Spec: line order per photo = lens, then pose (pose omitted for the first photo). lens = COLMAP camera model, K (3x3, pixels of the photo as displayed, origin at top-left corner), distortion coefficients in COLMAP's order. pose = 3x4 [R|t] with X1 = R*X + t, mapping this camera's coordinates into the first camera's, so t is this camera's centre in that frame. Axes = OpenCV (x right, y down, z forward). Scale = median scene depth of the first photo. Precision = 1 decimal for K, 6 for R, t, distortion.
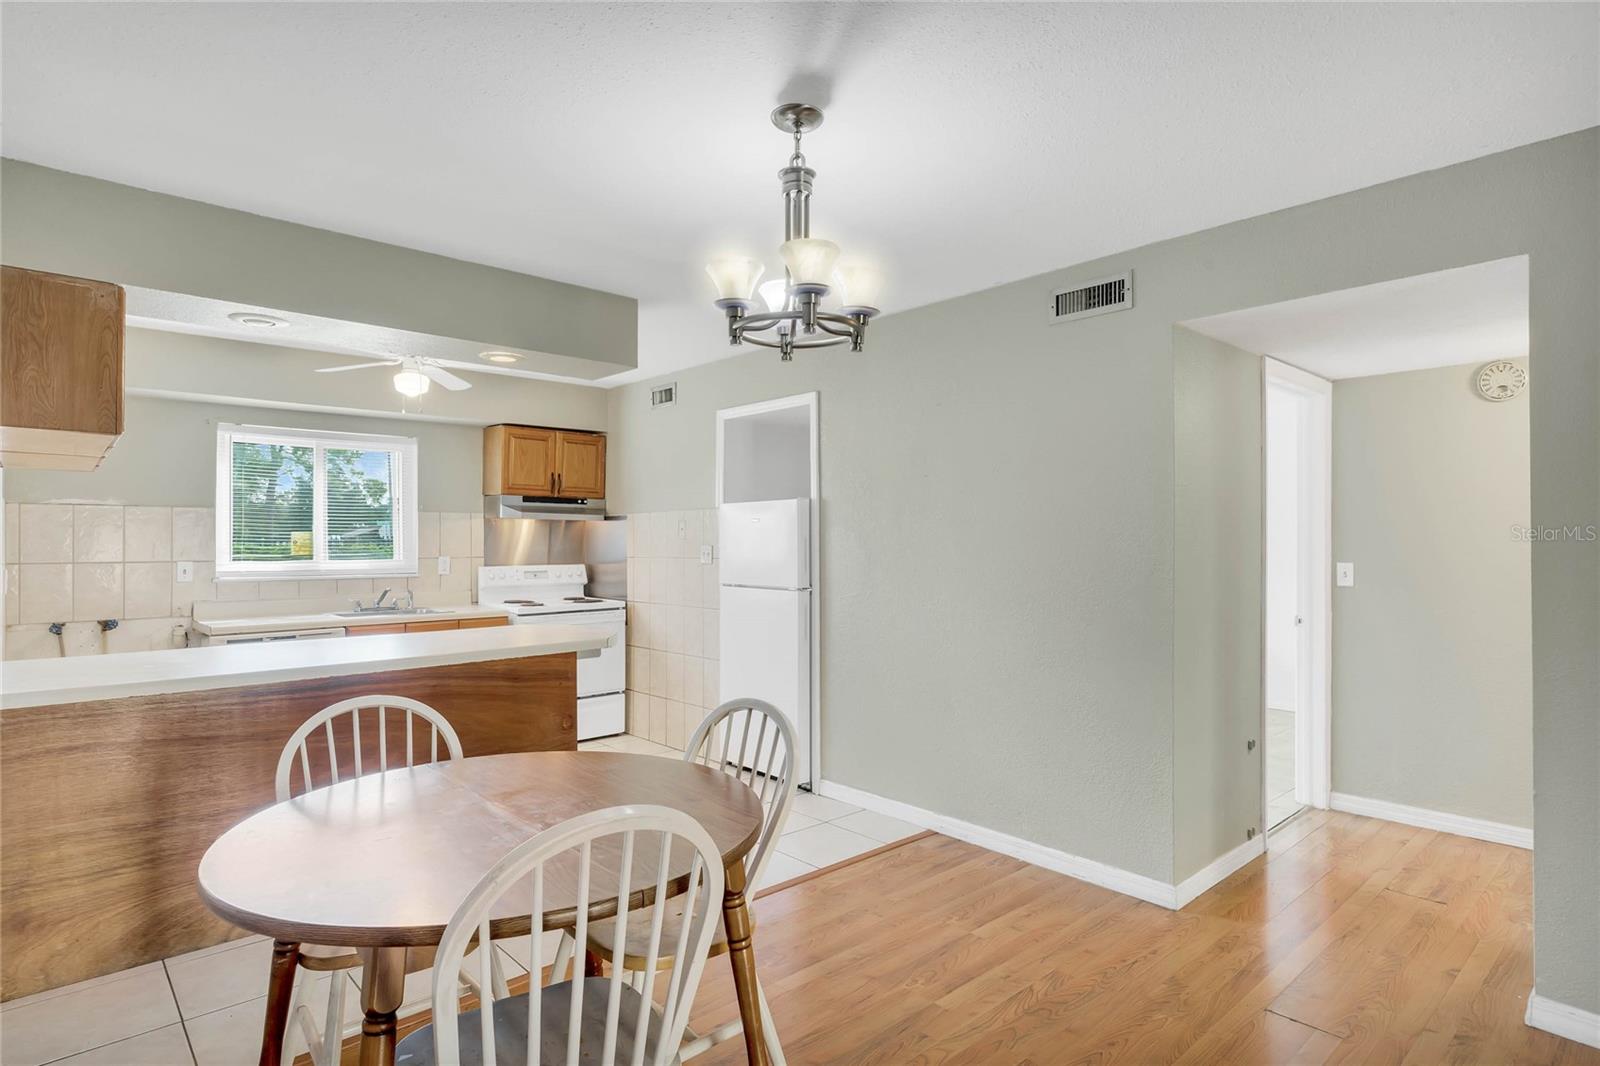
lens RADIAL K [[849.1, 0, 811.8], [0, 849.1, 537.3], [0, 0, 1]] dist [-0.006277, 0.000828]
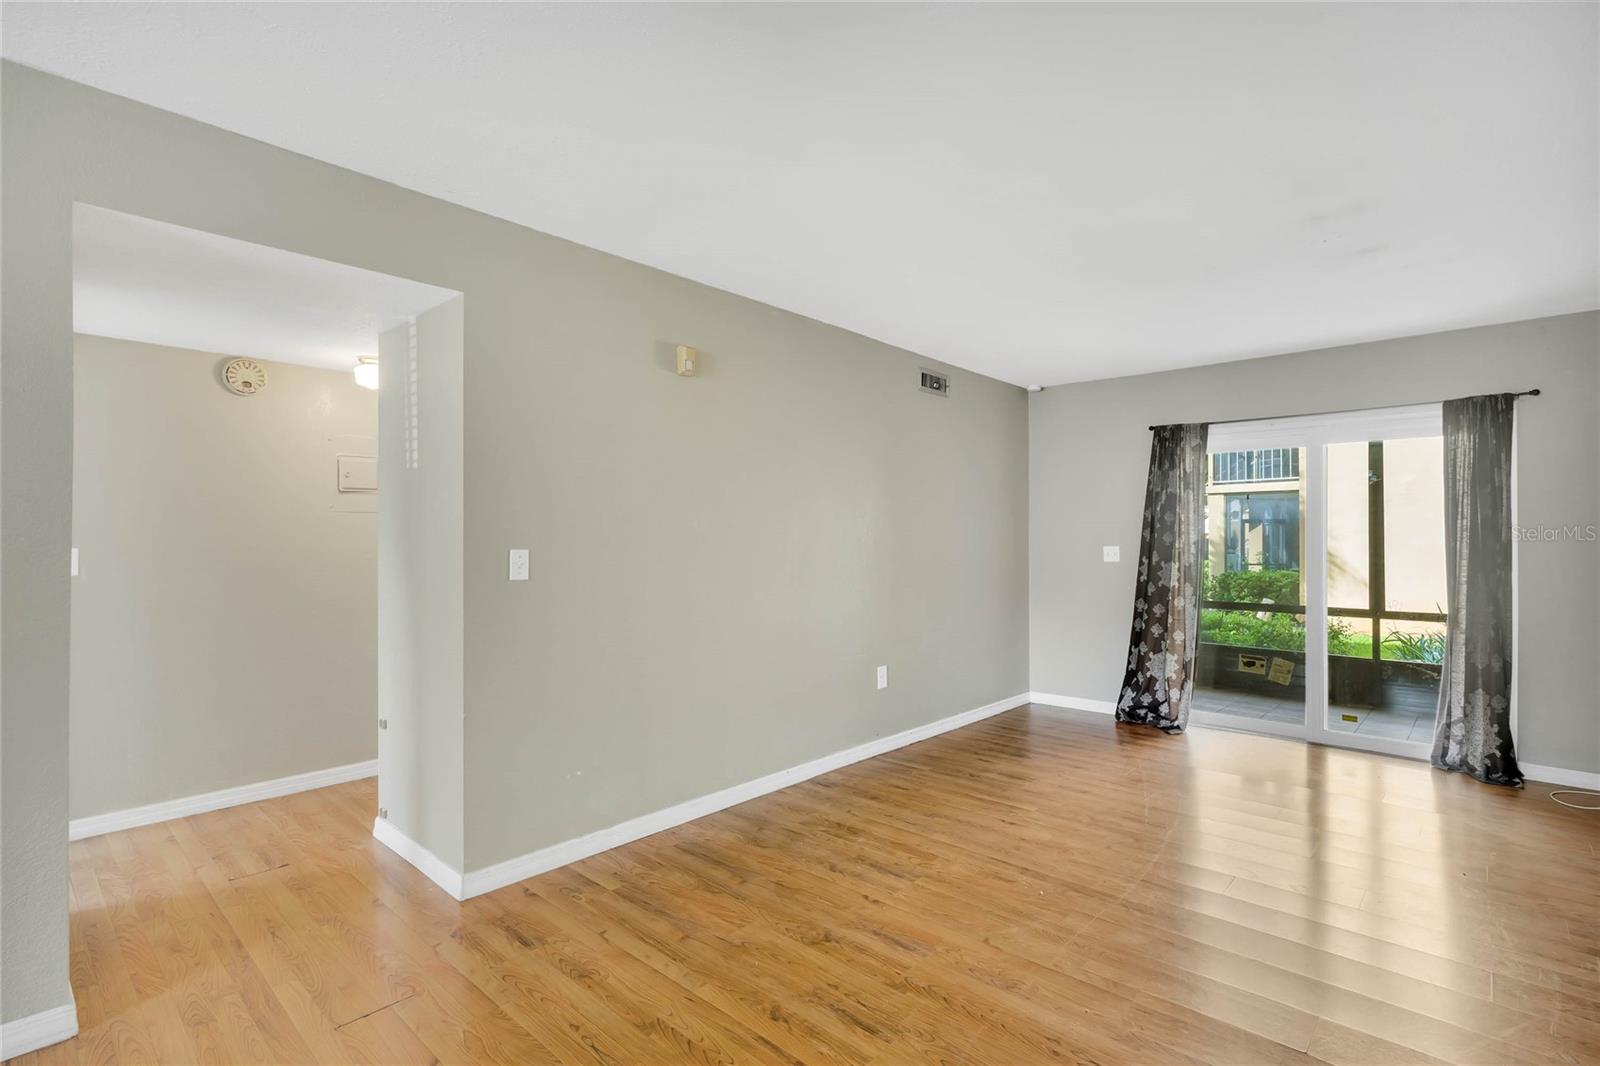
lens RADIAL K [[740.5, 0, 797.6], [0, 740.5, 539.1], [0, 0, 1]] dist [-0.001060, 0.001852]
pose [[-0.073169, 0.000500, 0.997319, -0.142444], [-0.001862, 0.999998, -0.000638, 0.017320], [-0.997318, -0.001904, -0.073168, 0.282127]]
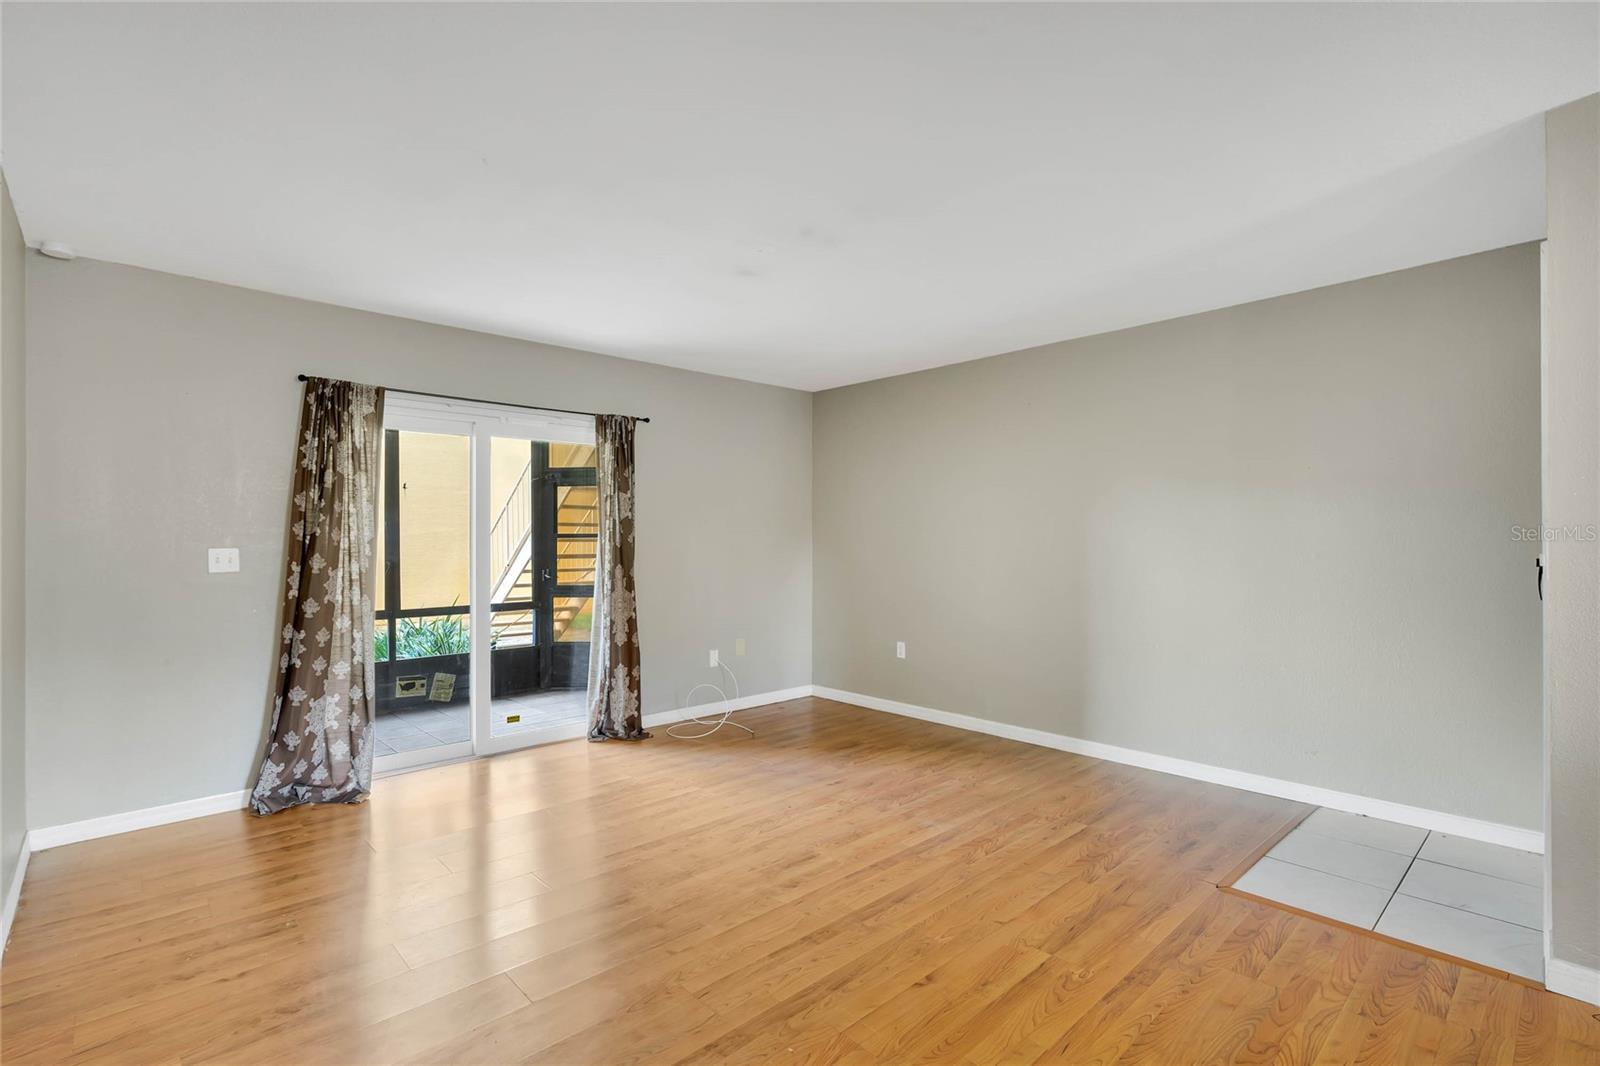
lens RADIAL K [[740.5, 0, 807.2], [0, 740.5, 534.0], [0, 0, 1]] dist [-0.001060, 0.001852]
pose [[-0.999980, -0.001678, -0.006102, 0.384999], [-0.001644, 0.999983, -0.005590, 0.016187], [0.006112, -0.005580, -0.999966, 0.442475]]
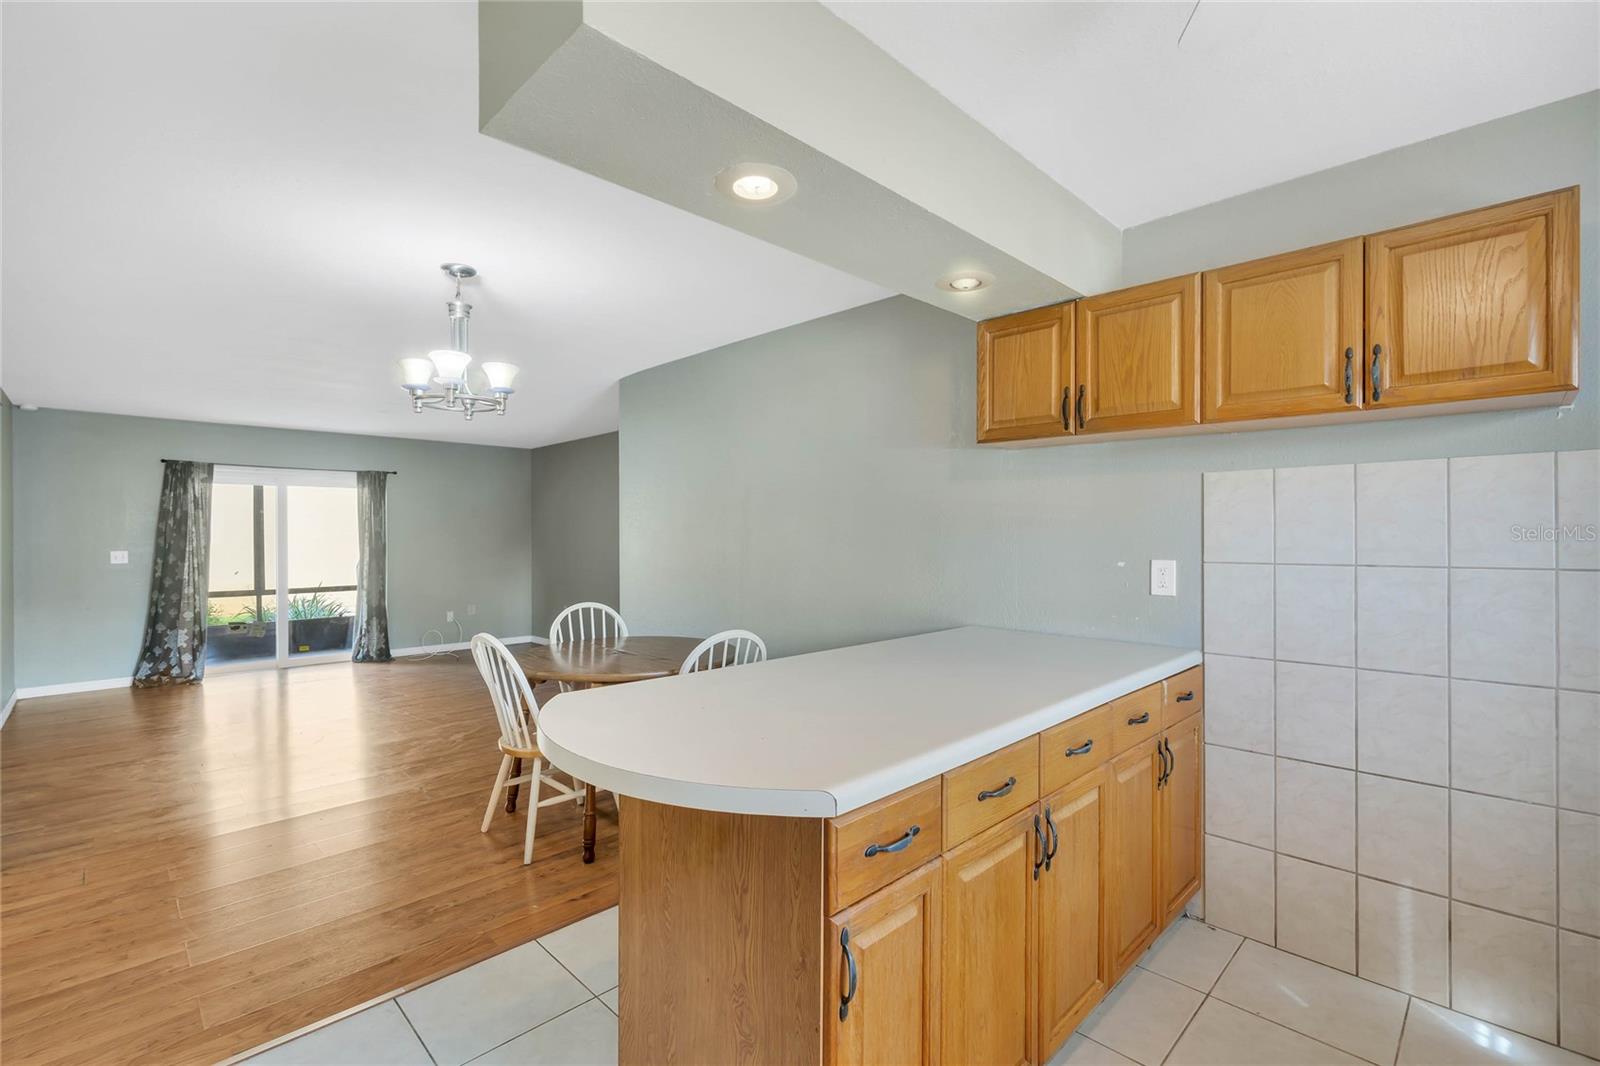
lens RADIAL K [[718.7, 0, 810.3], [0, 718.7, 532.5], [0, 0, 1]] dist [-0.001416, 0.001533]
pose [[-0.999440, 0.003060, -0.033334, -0.298437], [0.003148, 0.999992, -0.002587, -0.000351], [0.033326, -0.002691, -0.999441, 1.105342]]
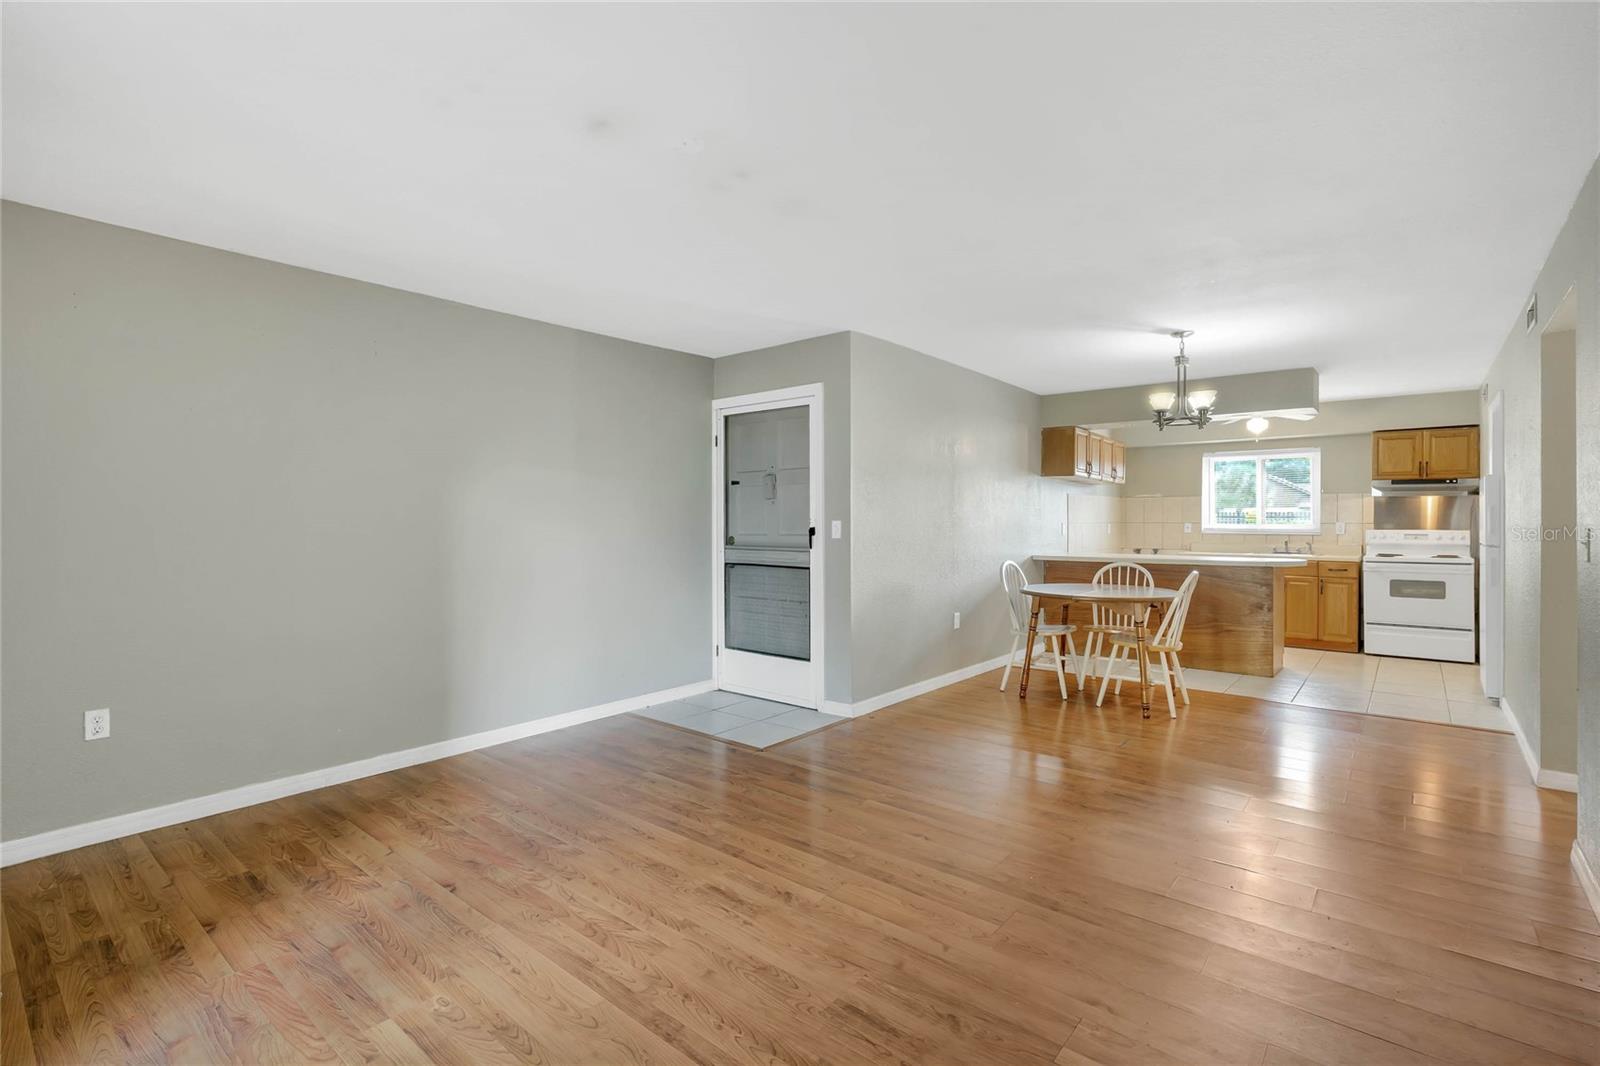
lens RADIAL K [[740.5, 0, 792.2], [0, 740.5, 518.4], [0, 0, 1]] dist [-0.001060, 0.001852]
pose [[0.122266, -0.001633, -0.992496, 0.903931], [0.002041, 0.999997, -0.001394, 0.017617], [0.992495, -0.001855, 0.122269, -0.176319]]
